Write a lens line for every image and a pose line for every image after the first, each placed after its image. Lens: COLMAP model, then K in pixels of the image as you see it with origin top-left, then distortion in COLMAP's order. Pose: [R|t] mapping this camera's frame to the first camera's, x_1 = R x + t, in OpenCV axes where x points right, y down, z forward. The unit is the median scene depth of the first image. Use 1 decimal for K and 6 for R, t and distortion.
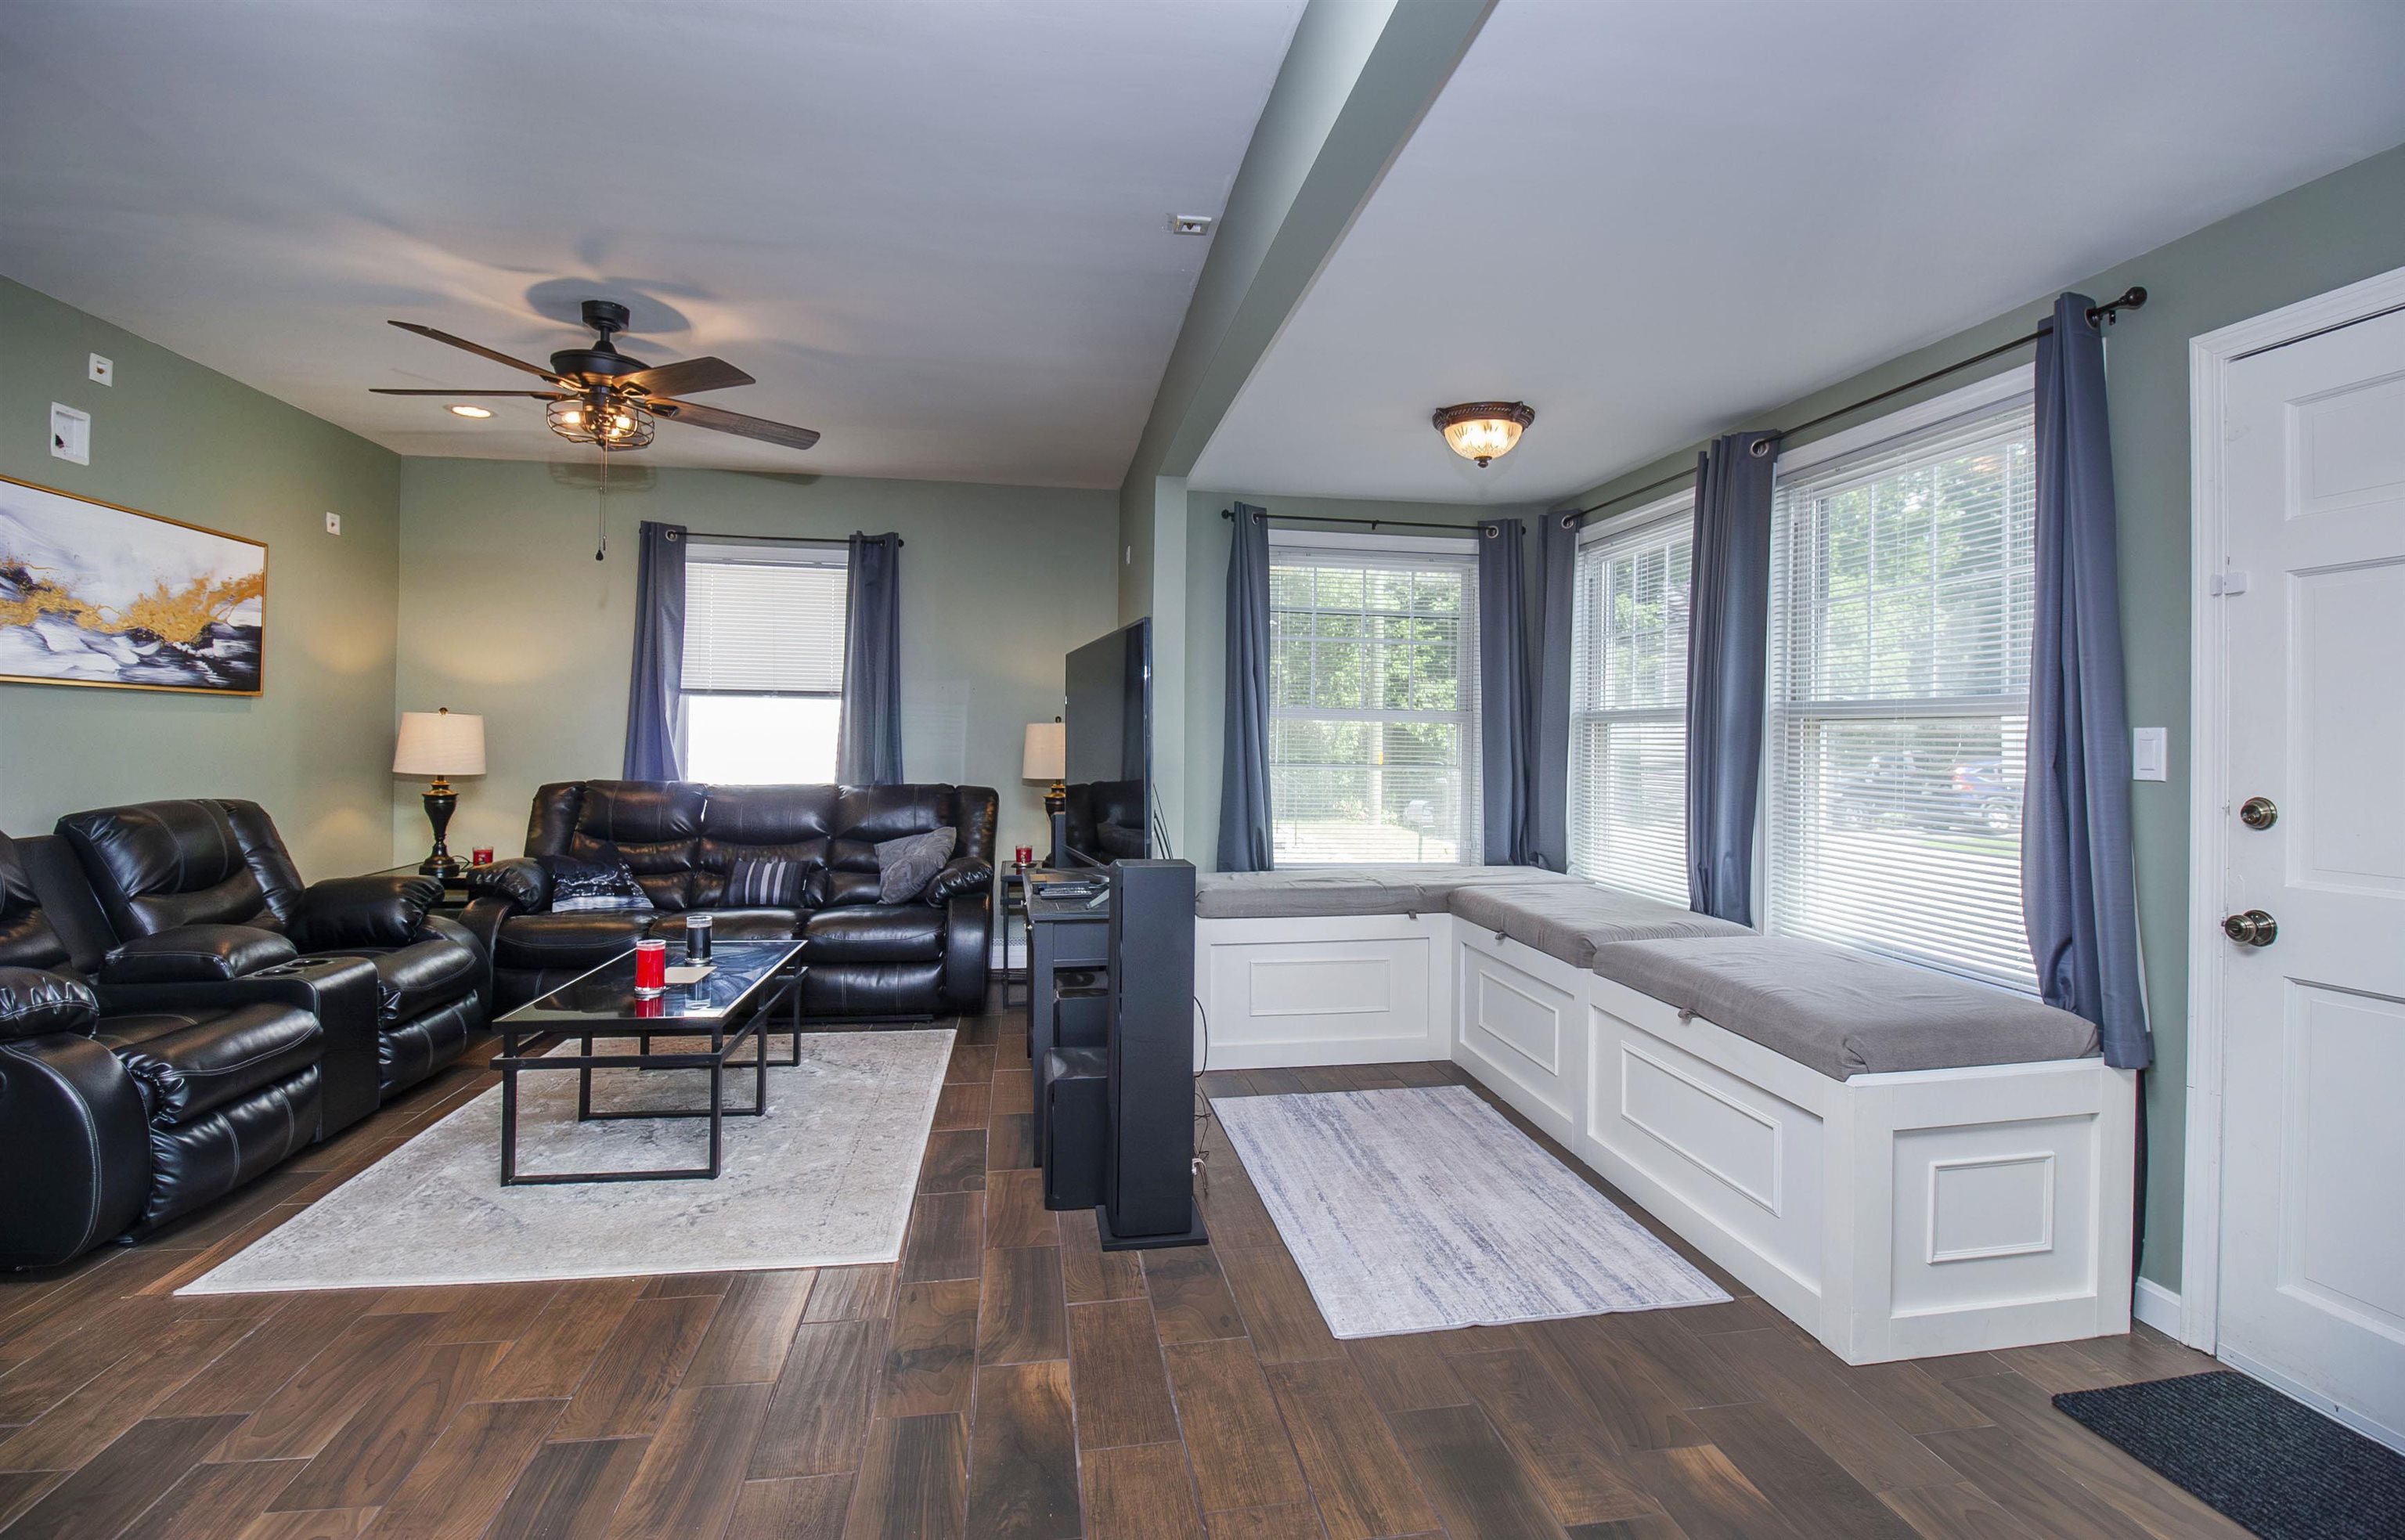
lens RADIAL K [[1104.9, 0, 1198.9], [0, 1104.9, 729.3], [0, 0, 1]] dist [-0.009741, -0.007607]
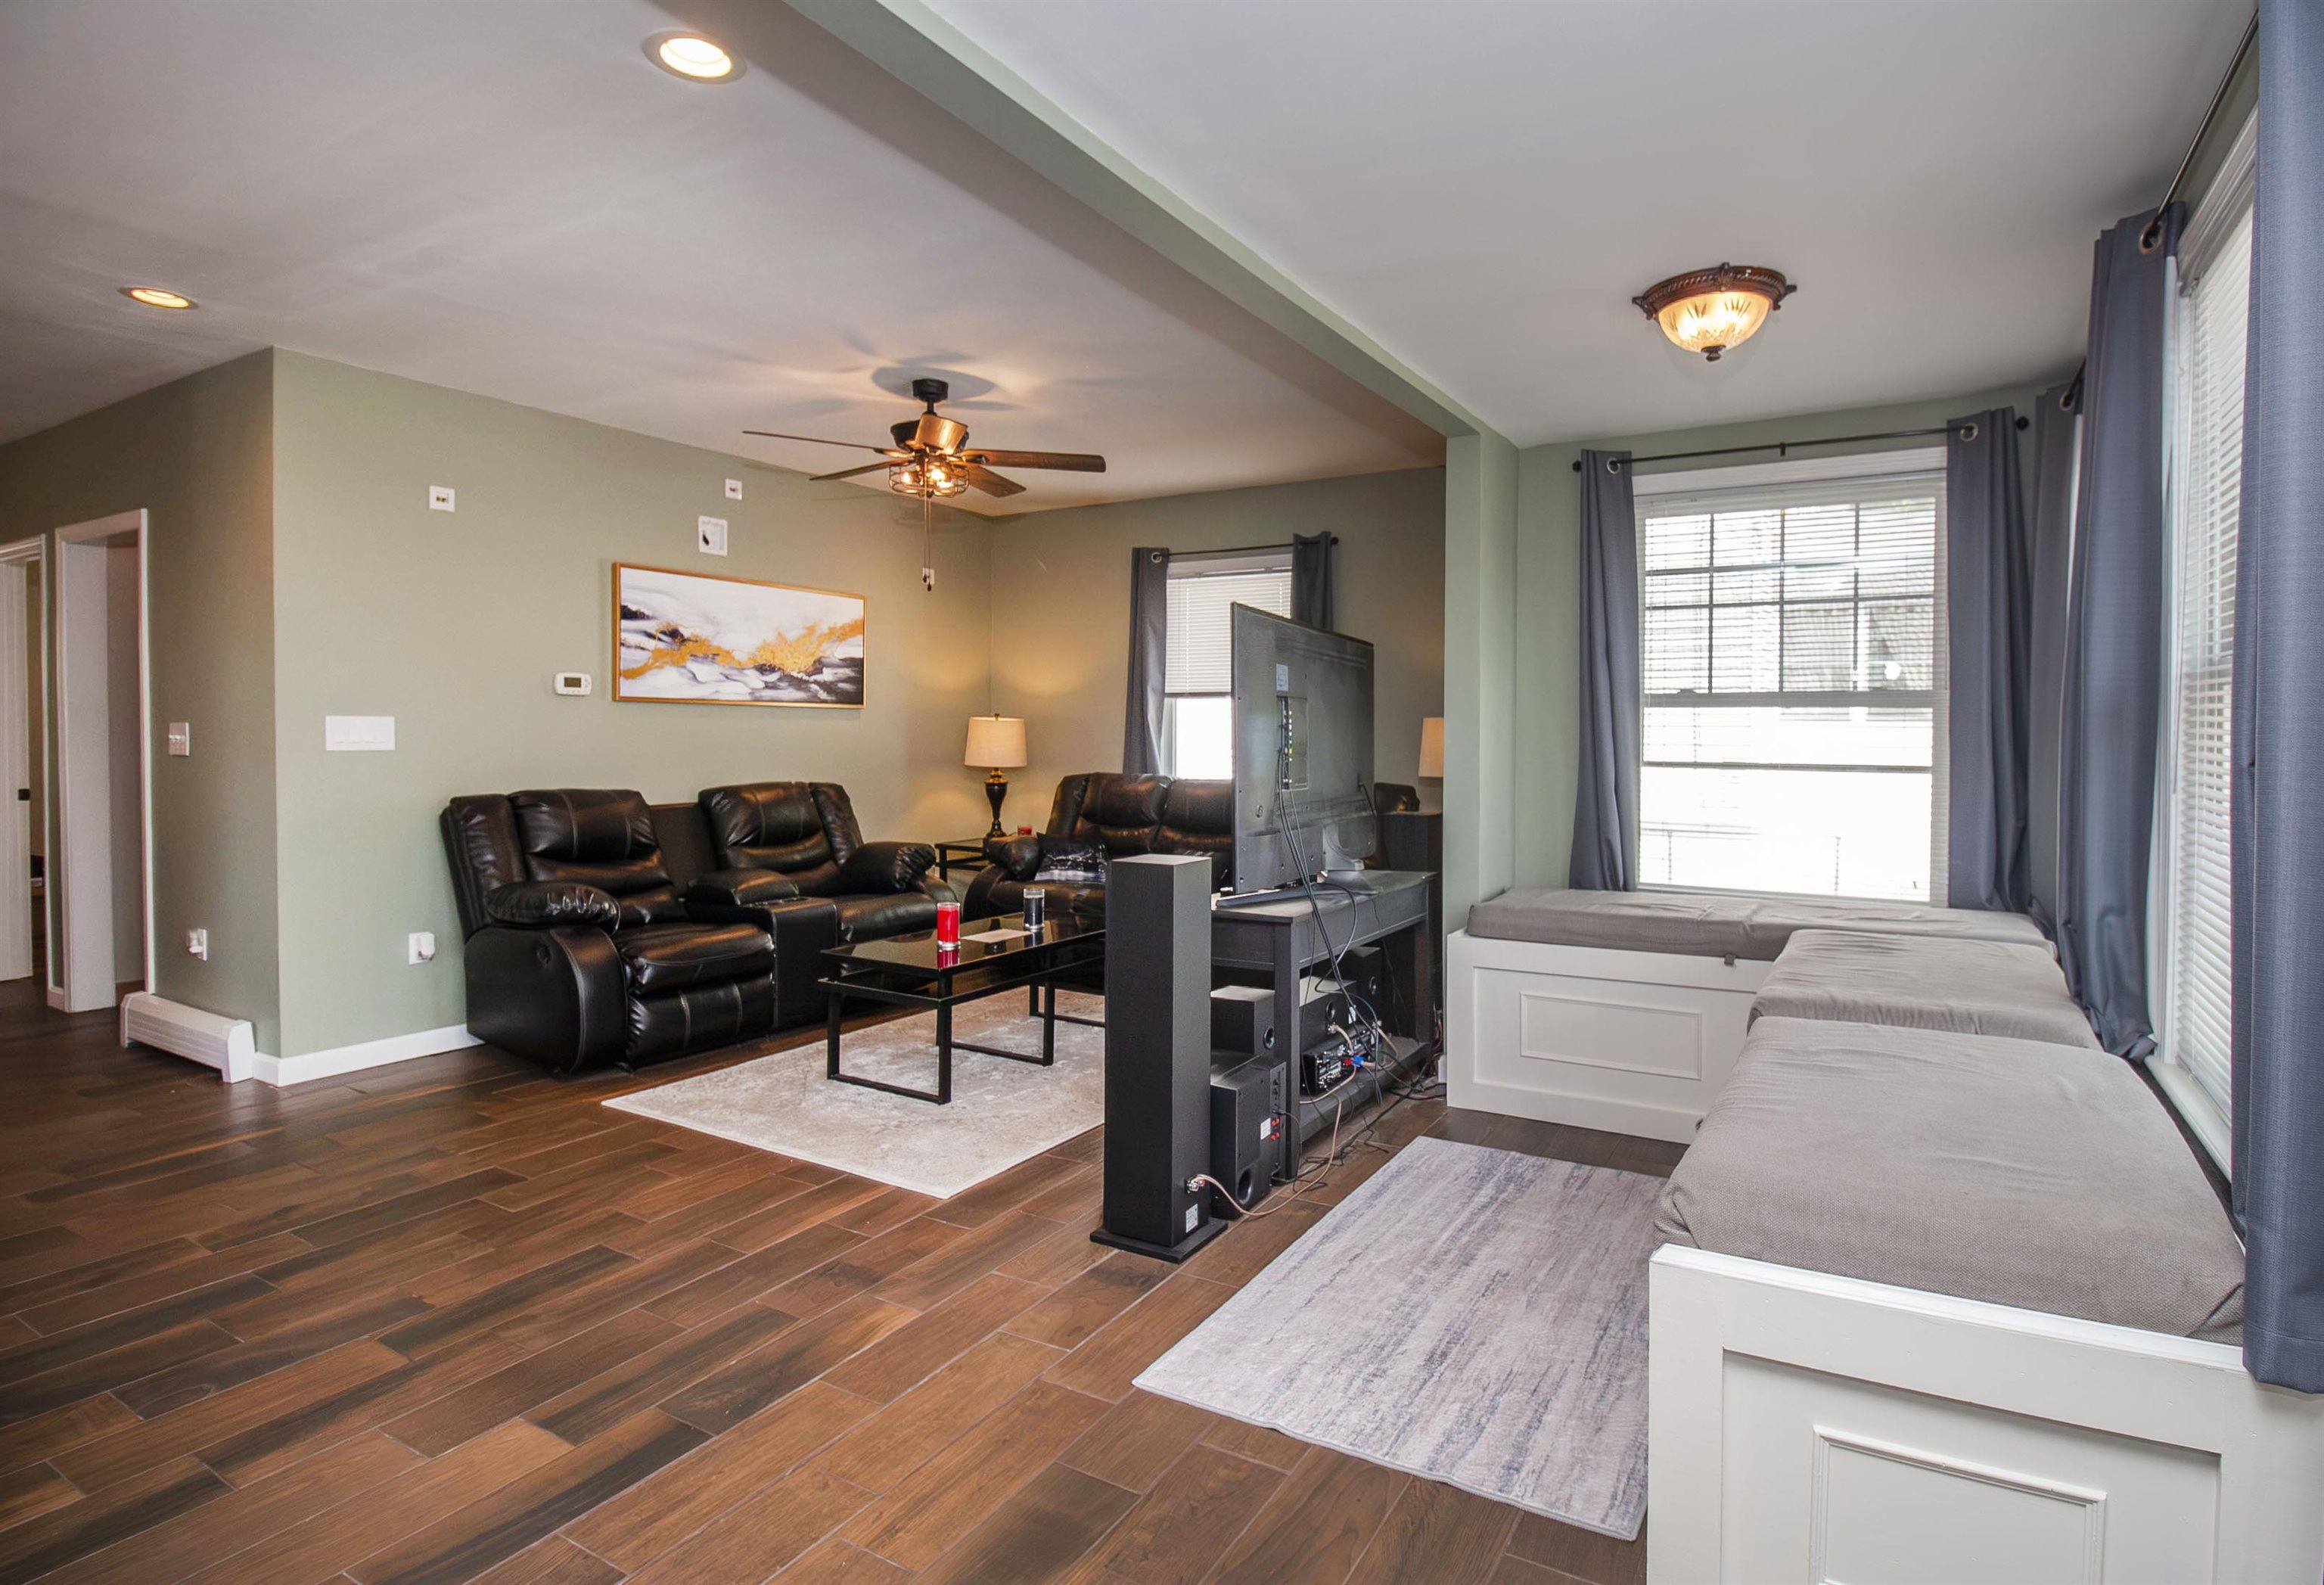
lens RADIAL K [[1143.3, 0, 1226.2], [0, 1143.3, 747.1], [0, 0, 1]] dist [-0.002319, -0.009453]
pose [[0.783358, -0.002014, -0.621567, 0.492582], [0.011985, 0.999858, 0.011866, 0.009054], [0.621455, -0.016745, 0.783271, 0.199011]]
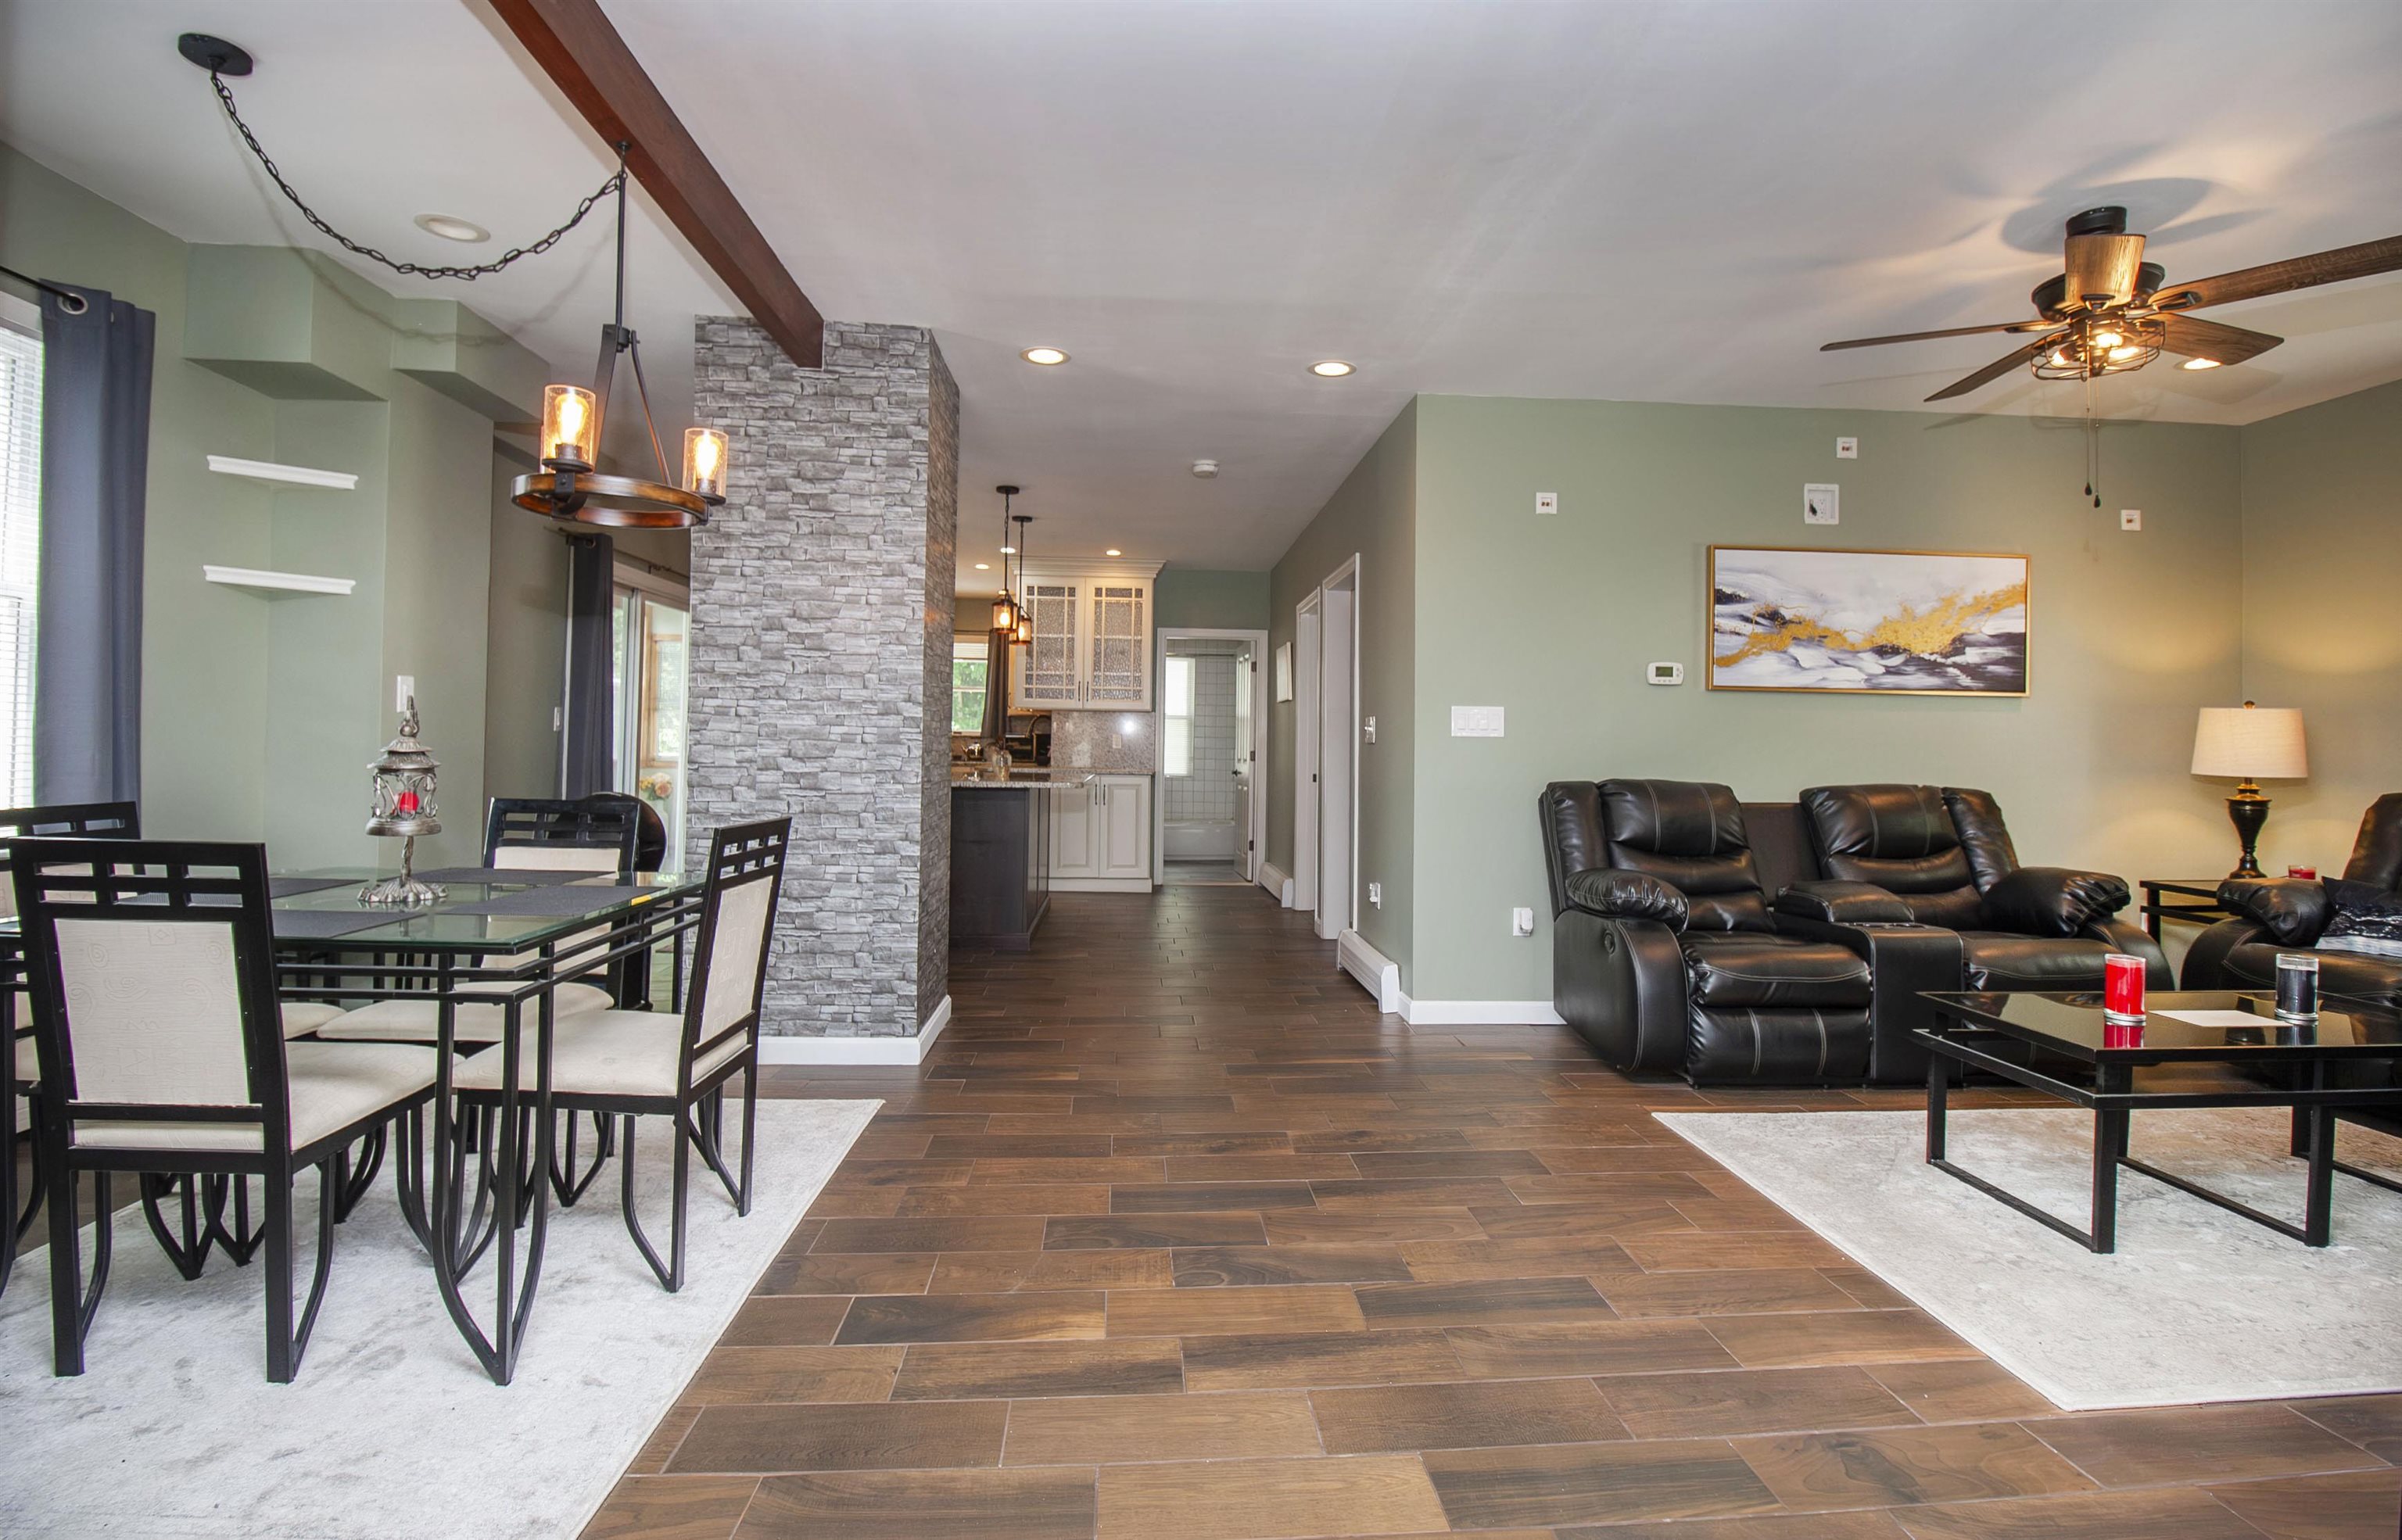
lens RADIAL K [[1103.4, 0, 1219.3], [0, 1103.4, 737.7], [0, 0, 1]] dist [-0.009741, -0.007607]
pose [[-0.077996, -0.022906, -0.996691, 0.350015], [-0.003292, 0.999736, -0.022718, 0.047069], [0.996948, 0.001509, -0.078051, 0.369111]]
